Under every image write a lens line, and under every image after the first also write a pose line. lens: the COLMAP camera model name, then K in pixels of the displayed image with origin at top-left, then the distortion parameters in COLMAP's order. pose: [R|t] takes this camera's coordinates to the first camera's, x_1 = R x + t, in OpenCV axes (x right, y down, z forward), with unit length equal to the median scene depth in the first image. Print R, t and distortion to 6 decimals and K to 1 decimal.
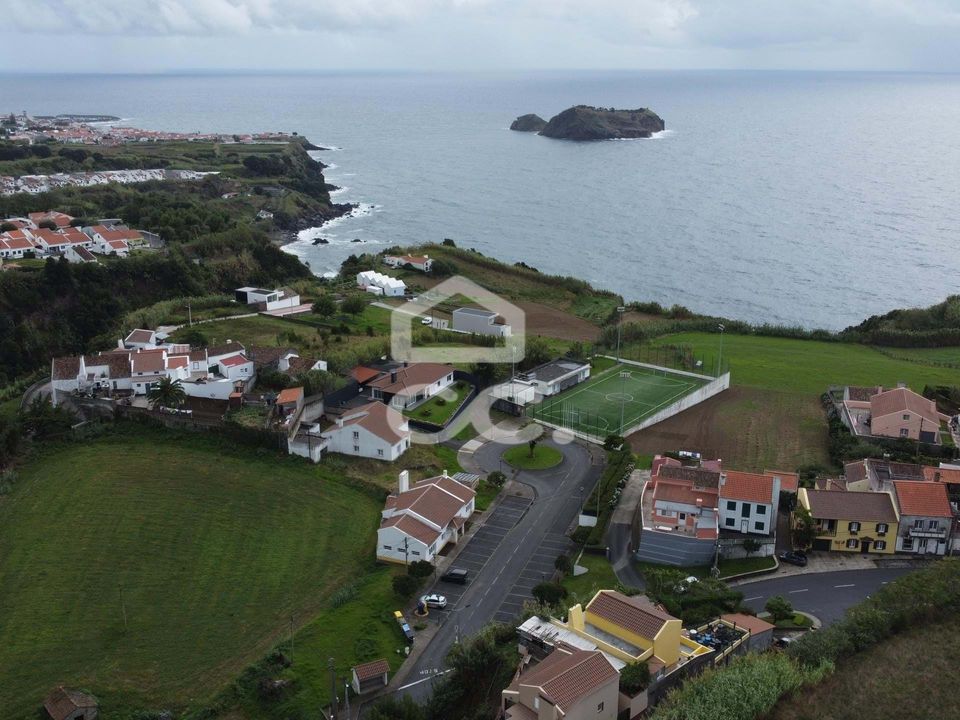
lens RADIAL K [[902.7, 0, 480.0], [0, 902.7, 360.0], [0, 0, 1]] dist [0.037244, -0.027126]
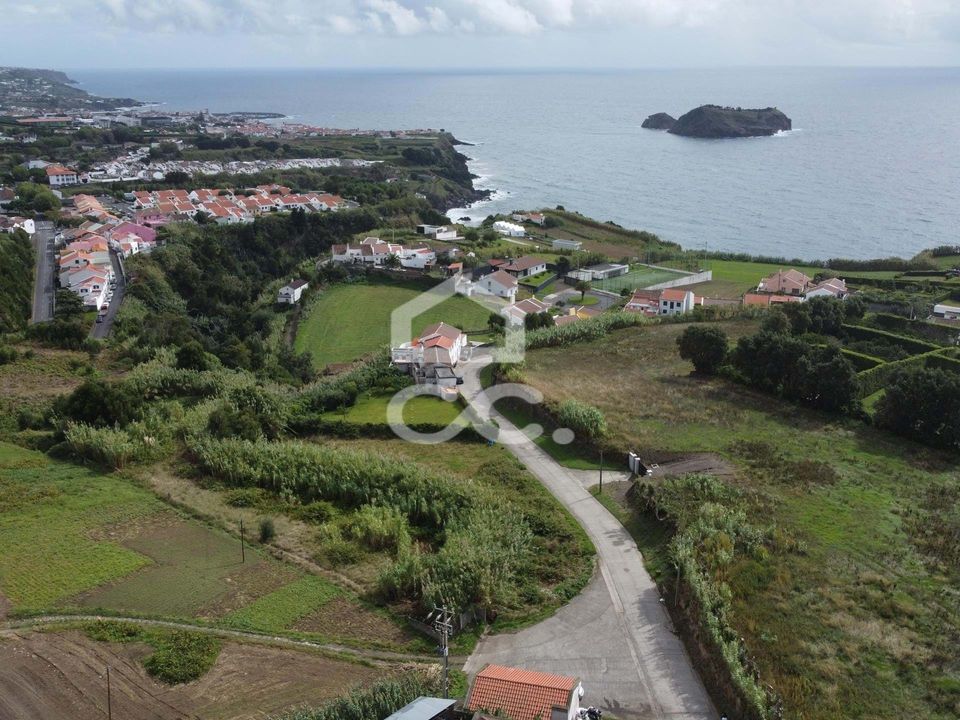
lens RADIAL K [[902.7, 0, 480.0], [0, 902.7, 360.0], [0, 0, 1]] dist [0.037244, -0.027126]
pose [[0.988653, 0.044494, -0.143475, 0.045785], [-0.044195, 0.999009, 0.005266, 0.086625], [0.143567, 0.001134, 0.989640, -0.329695]]
